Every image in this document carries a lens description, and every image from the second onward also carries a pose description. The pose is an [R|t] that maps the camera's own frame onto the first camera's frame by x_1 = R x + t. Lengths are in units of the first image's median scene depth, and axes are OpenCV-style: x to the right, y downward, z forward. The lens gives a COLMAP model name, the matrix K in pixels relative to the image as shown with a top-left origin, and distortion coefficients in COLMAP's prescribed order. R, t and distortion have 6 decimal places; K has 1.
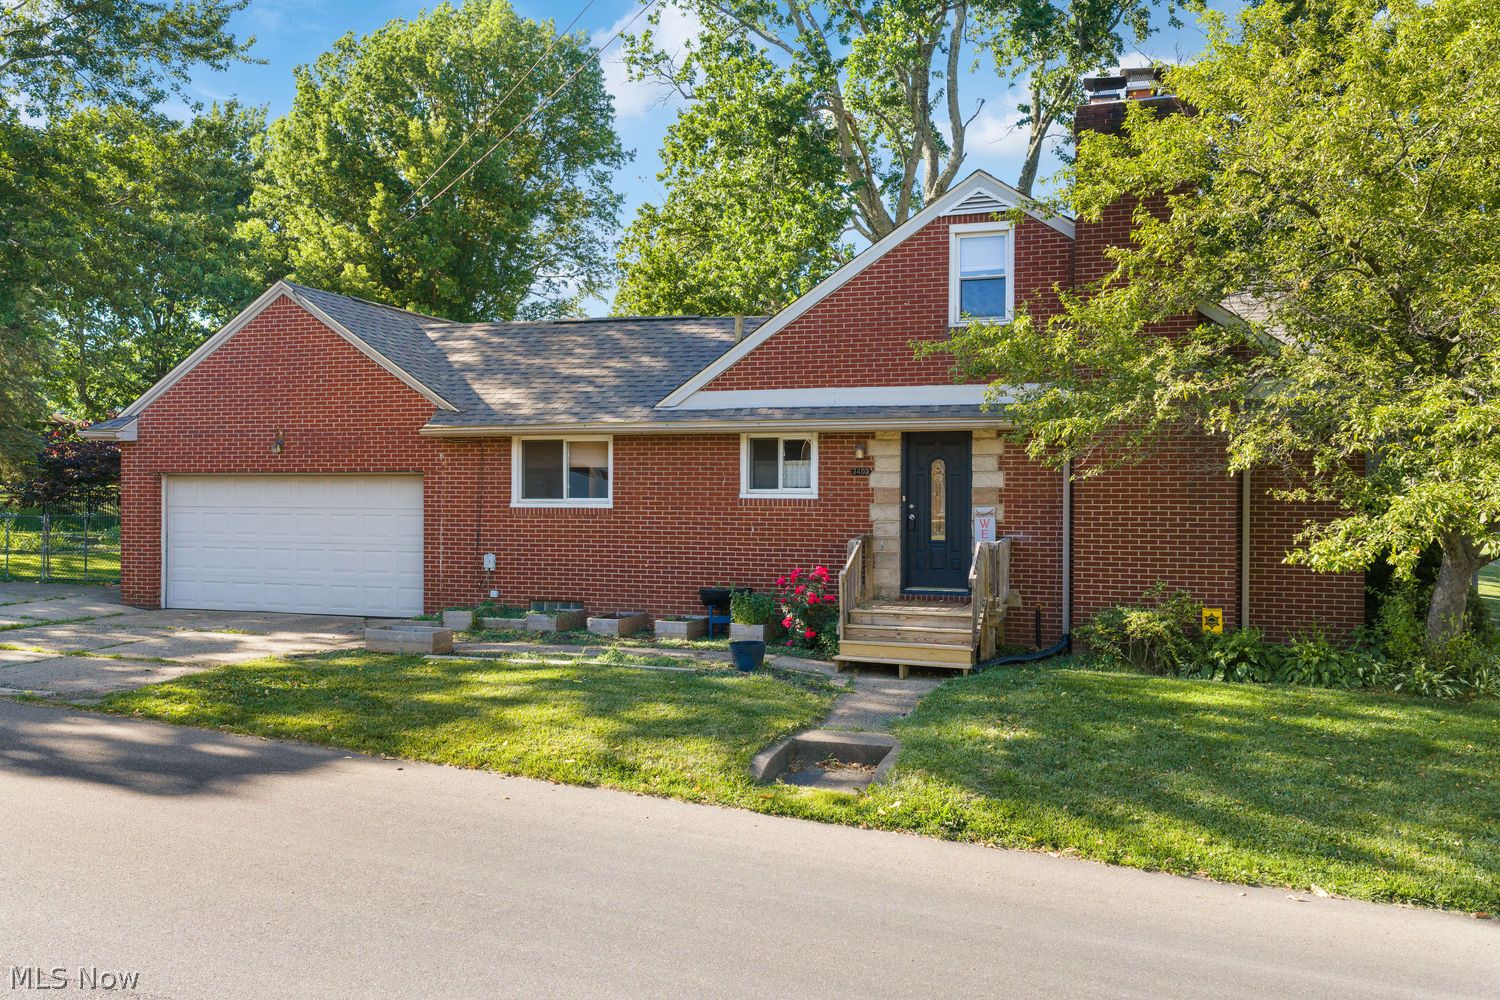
lens RADIAL K [[1245.9, 0, 775.4], [0, 1245.9, 498.5], [0, 0, 1]] dist [0.005031, 0.001718]
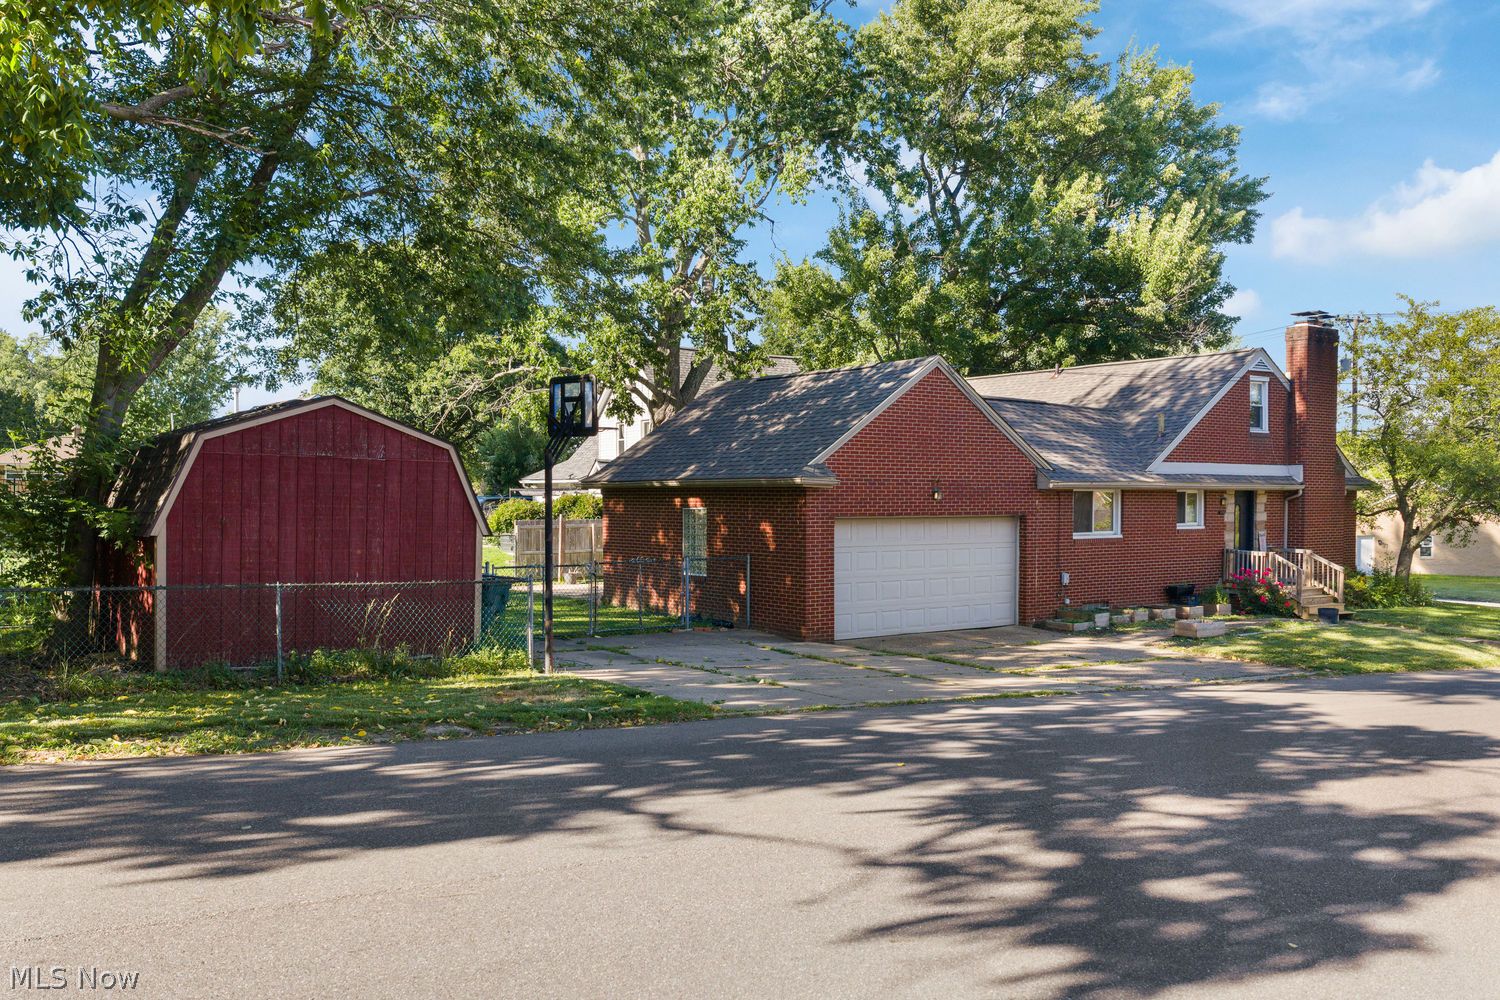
lens RADIAL K [[1245.9, 0, 775.4], [0, 1245.9, 498.5], [0, 0, 1]] dist [0.005031, 0.001718]
pose [[0.593680, -0.002085, 0.804698, -1.542655], [0.005356, 0.999985, -0.001360, -0.038618], [-0.804683, 0.005117, 0.593682, 0.434348]]
